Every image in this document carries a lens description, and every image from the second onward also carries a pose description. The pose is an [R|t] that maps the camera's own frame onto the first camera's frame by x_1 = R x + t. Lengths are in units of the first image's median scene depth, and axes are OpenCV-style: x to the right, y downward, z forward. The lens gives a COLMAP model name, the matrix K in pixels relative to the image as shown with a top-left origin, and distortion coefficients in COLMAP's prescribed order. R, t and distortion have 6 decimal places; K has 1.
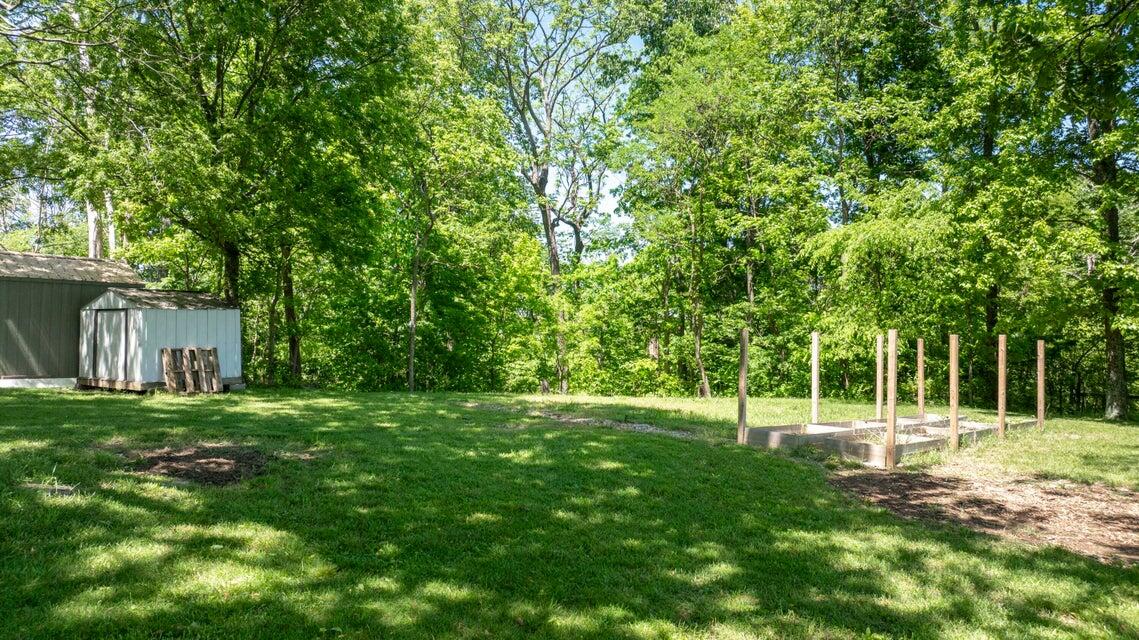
lens RADIAL K [[806.4, 0, 574.0], [0, 806.4, 314.2], [0, 0, 1]] dist [-0.025464, 0.019348]
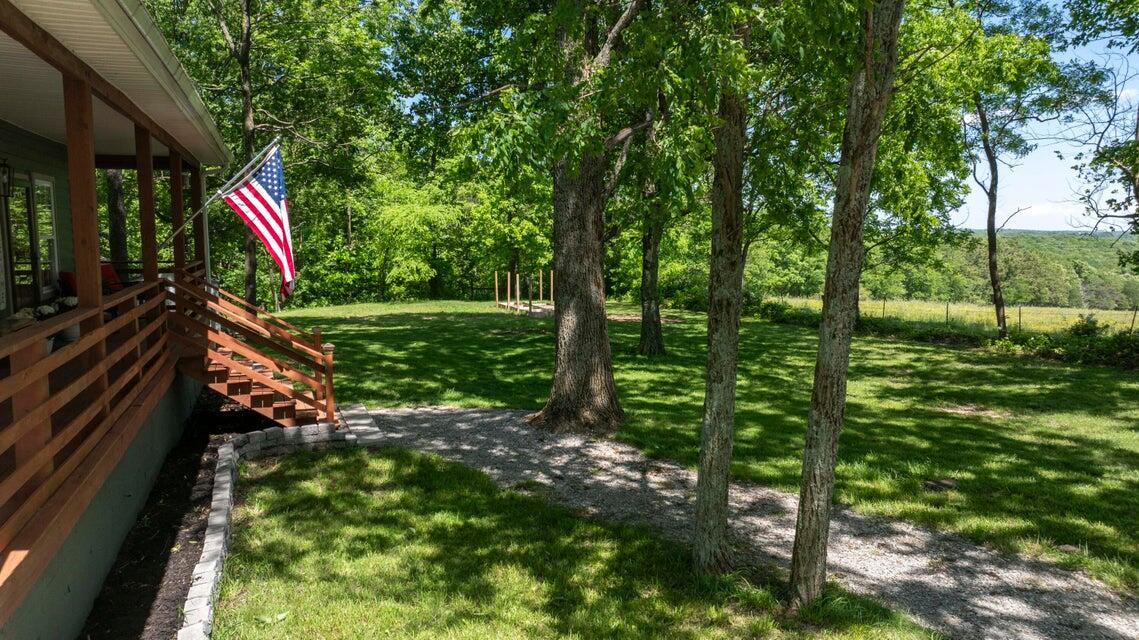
lens RADIAL K [[806.4, 0, 574.0], [0, 806.4, 314.2], [0, 0, 1]] dist [-0.025464, 0.019348]
pose [[0.484863, -0.107198, 0.867996, -1.215921], [-0.008616, 0.991826, 0.127304, -0.117057], [-0.874548, -0.069204, 0.479976, -0.267202]]
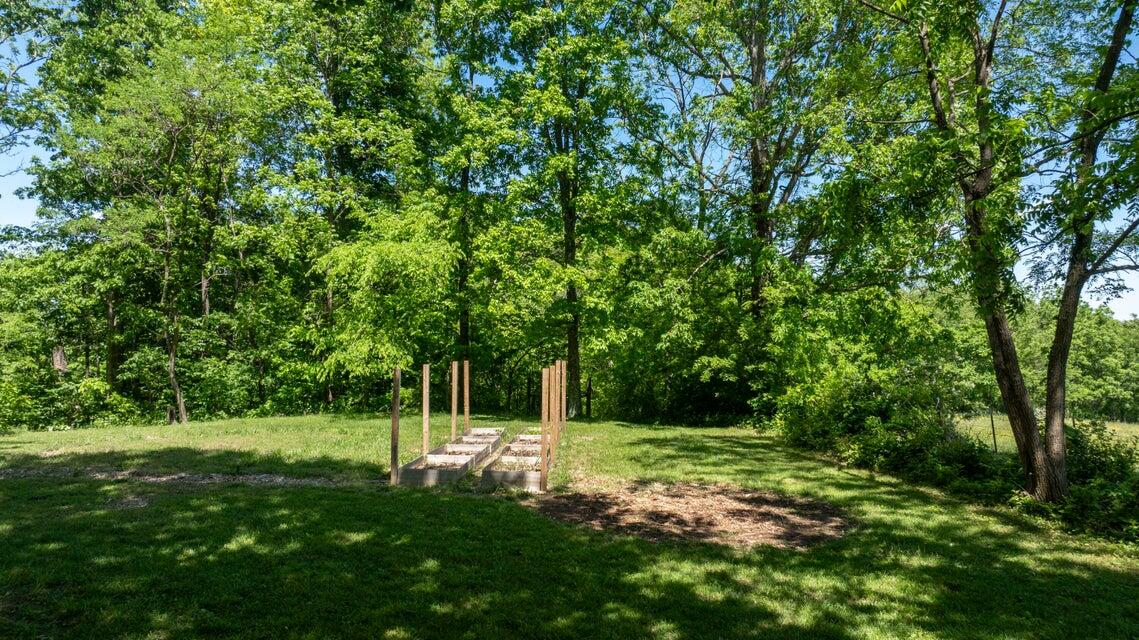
lens RADIAL K [[806.4, 0, 574.0], [0, 806.4, 314.2], [0, 0, 1]] dist [-0.025464, 0.019348]
pose [[0.727002, 0.004669, 0.686619, -0.177286], [-0.009844, 0.999945, 0.003624, -0.031268], [-0.686565, -0.009394, 0.727008, 0.076838]]
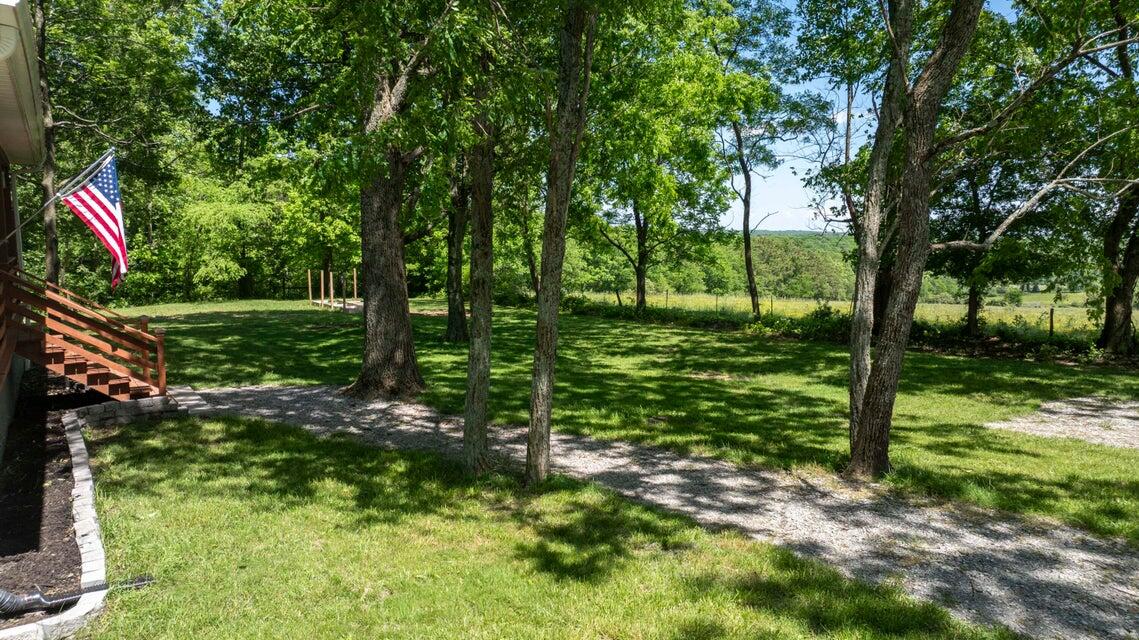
lens RADIAL K [[806.4, 0, 574.0], [0, 806.4, 314.2], [0, 0, 1]] dist [-0.025464, 0.019348]
pose [[0.280095, -0.113981, 0.953182, -1.307475], [-0.019712, 0.992034, 0.124419, -0.119903], [-0.959770, -0.053638, 0.275617, -0.327704]]
